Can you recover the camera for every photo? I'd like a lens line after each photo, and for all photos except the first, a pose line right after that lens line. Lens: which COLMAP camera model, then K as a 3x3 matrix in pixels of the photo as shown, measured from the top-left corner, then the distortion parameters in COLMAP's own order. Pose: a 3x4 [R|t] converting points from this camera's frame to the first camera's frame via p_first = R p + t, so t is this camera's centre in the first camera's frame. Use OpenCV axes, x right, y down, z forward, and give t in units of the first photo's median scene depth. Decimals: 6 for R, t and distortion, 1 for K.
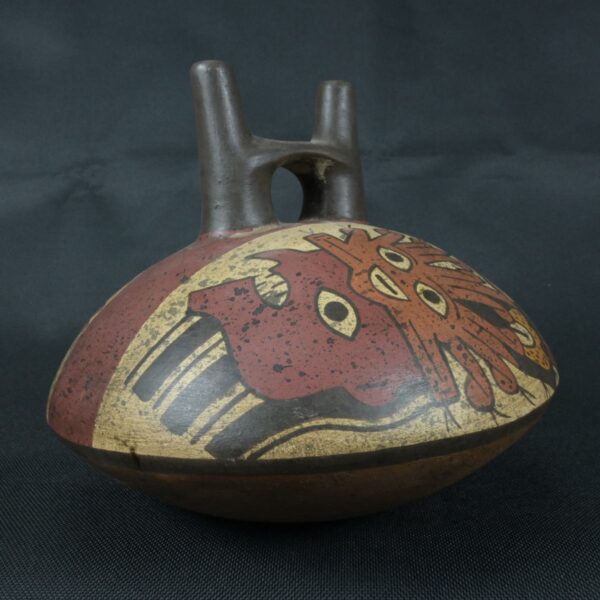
lens RADIAL K [[677.4, 0, 300.0], [0, 677.4, 300.0], [0, 0, 1]] dist [0.007602, 0.005642]
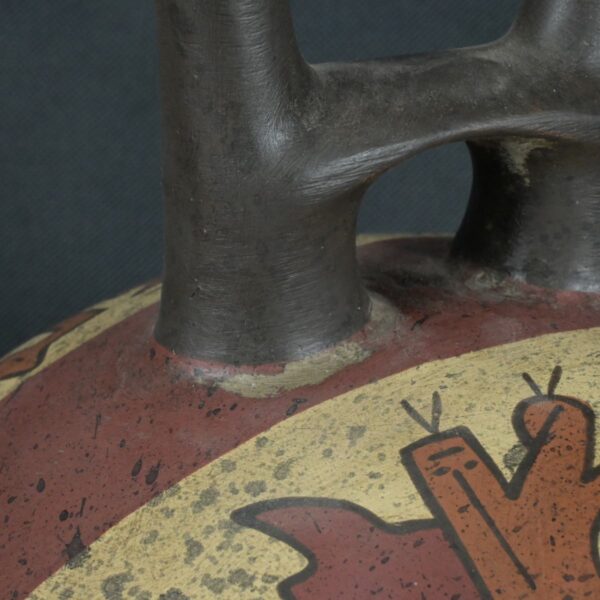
lens RADIAL K [[1956.8, 0, 300.0], [0, 1956.8, 300.0], [0, 0, 1]] dist [0.006354, 0.109132]
pose [[0.977312, 0.132066, -0.165591, 0.133520], [-0.076379, 0.948949, 0.306044, -0.567994], [0.197555, -0.286453, 0.937506, 0.019662]]
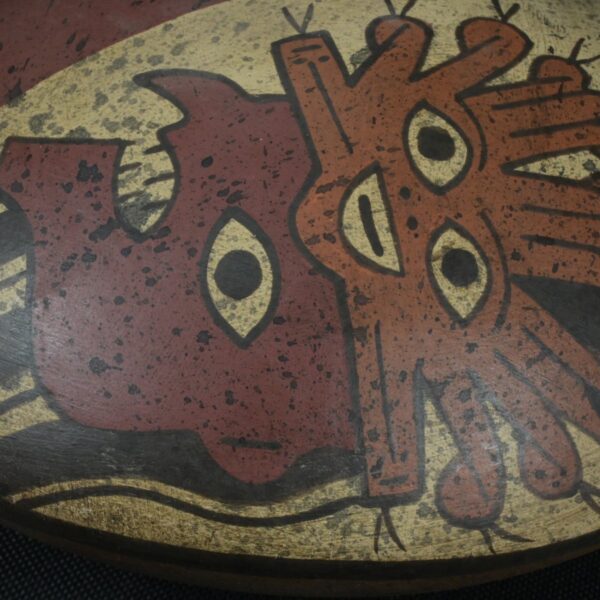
lens RADIAL K [[1956.8, 0, 300.0], [0, 1956.8, 300.0], [0, 0, 1]] dist [0.006354, 0.109132]
pose [[0.942823, 0.259118, -0.209623, 0.407113], [-0.147243, 0.888067, 0.435495, -0.609857], [0.299004, -0.379729, 0.875444, -0.285543]]
